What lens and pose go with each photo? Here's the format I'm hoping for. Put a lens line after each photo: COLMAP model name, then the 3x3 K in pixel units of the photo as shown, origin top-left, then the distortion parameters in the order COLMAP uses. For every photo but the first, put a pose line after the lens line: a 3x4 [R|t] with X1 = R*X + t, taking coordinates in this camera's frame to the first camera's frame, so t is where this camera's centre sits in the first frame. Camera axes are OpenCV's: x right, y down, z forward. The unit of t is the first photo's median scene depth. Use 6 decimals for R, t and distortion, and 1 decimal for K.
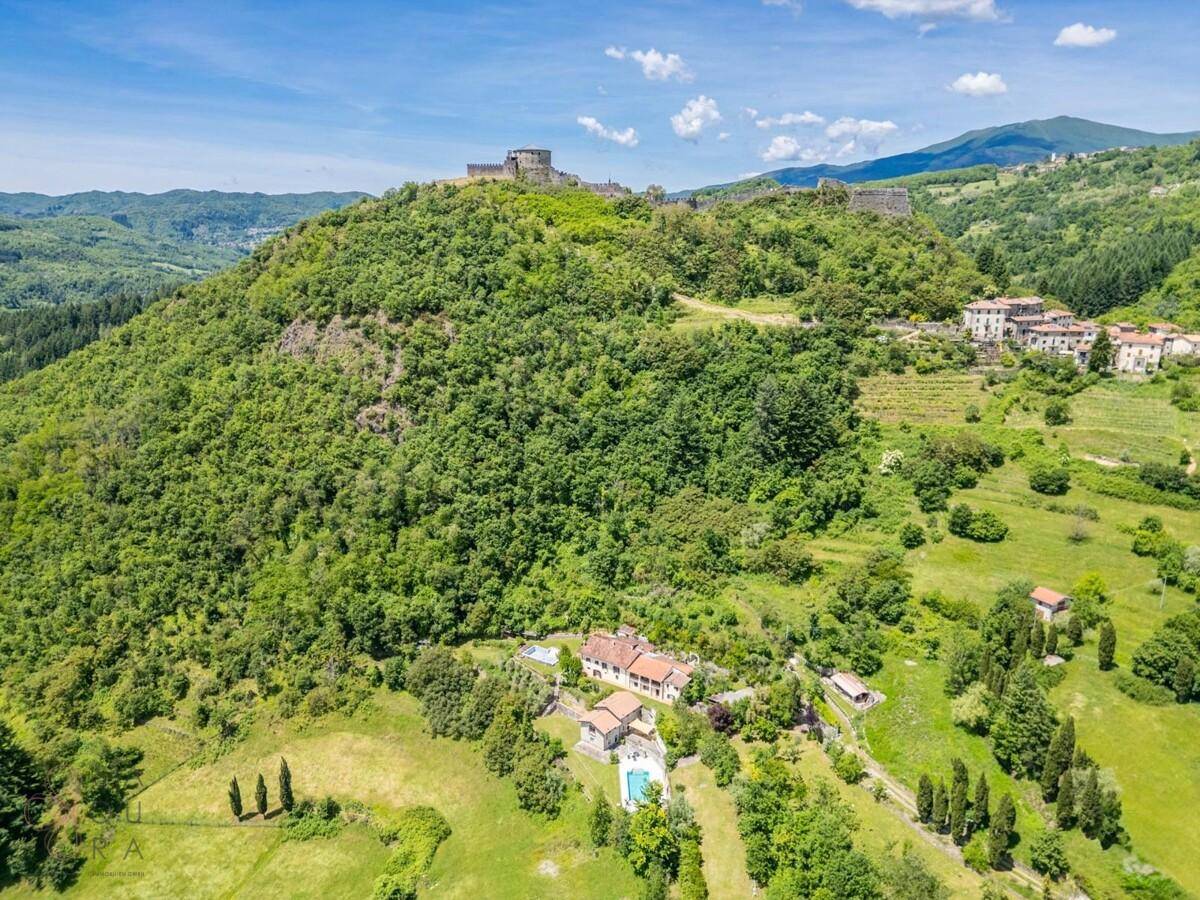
lens RADIAL K [[843.7, 0, 594.9], [0, 843.7, 446.2], [0, 0, 1]] dist [0.070858, -0.065742]
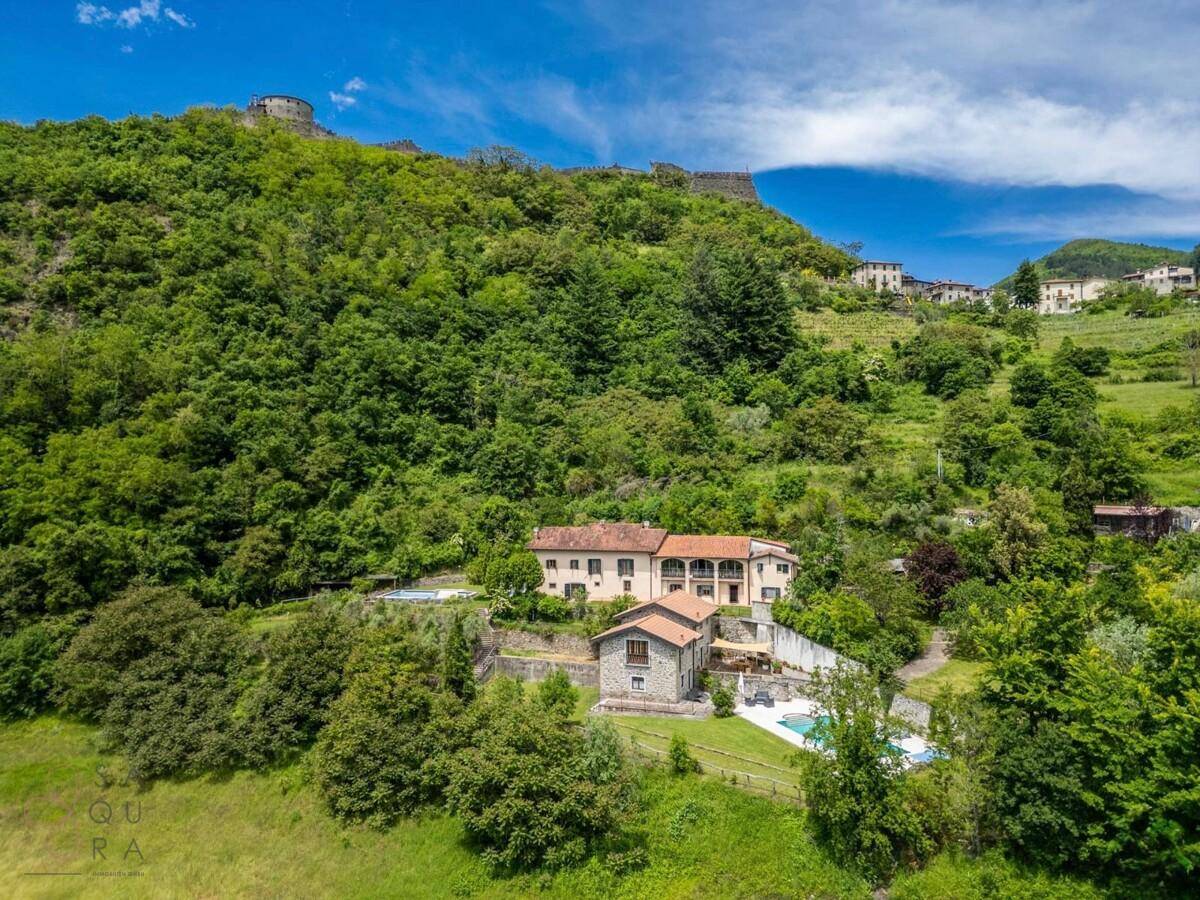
lens RADIAL K [[843.7, 0, 595.1], [0, 843.7, 445.1], [0, 0, 1]] dist [0.070858, -0.065742]
pose [[0.939948, 0.001855, 0.341314, -0.114850], [0.098552, 0.955918, -0.276601, 0.268862], [-0.326781, 0.293628, 0.898330, 0.496672]]
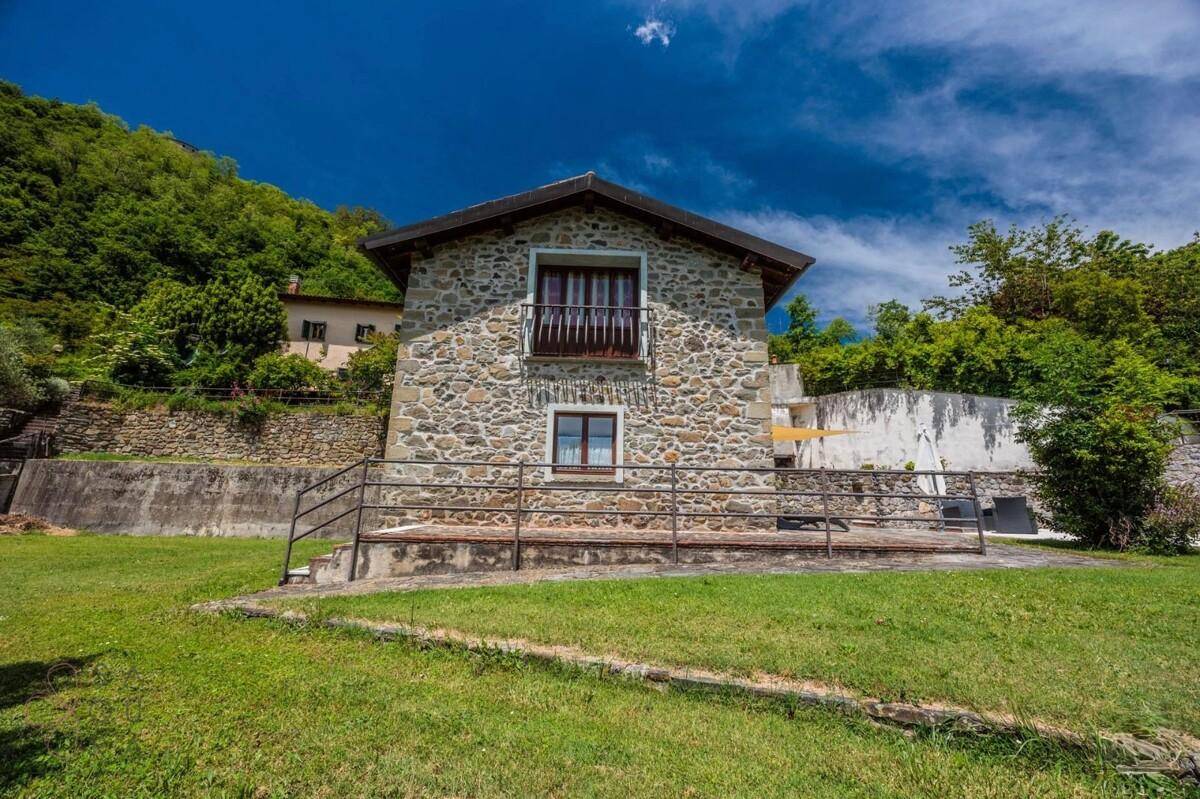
lens RADIAL K [[457.1, 0, 595.9], [0, 457.1, 400.8], [0, 0, 1]] dist [-0.000398, -0.000547]
pose [[0.744361, 0.163509, 0.647450, -0.022781], [0.157347, 0.899314, -0.408014, 0.278576], [-0.648975, 0.405584, 0.643687, 0.753360]]
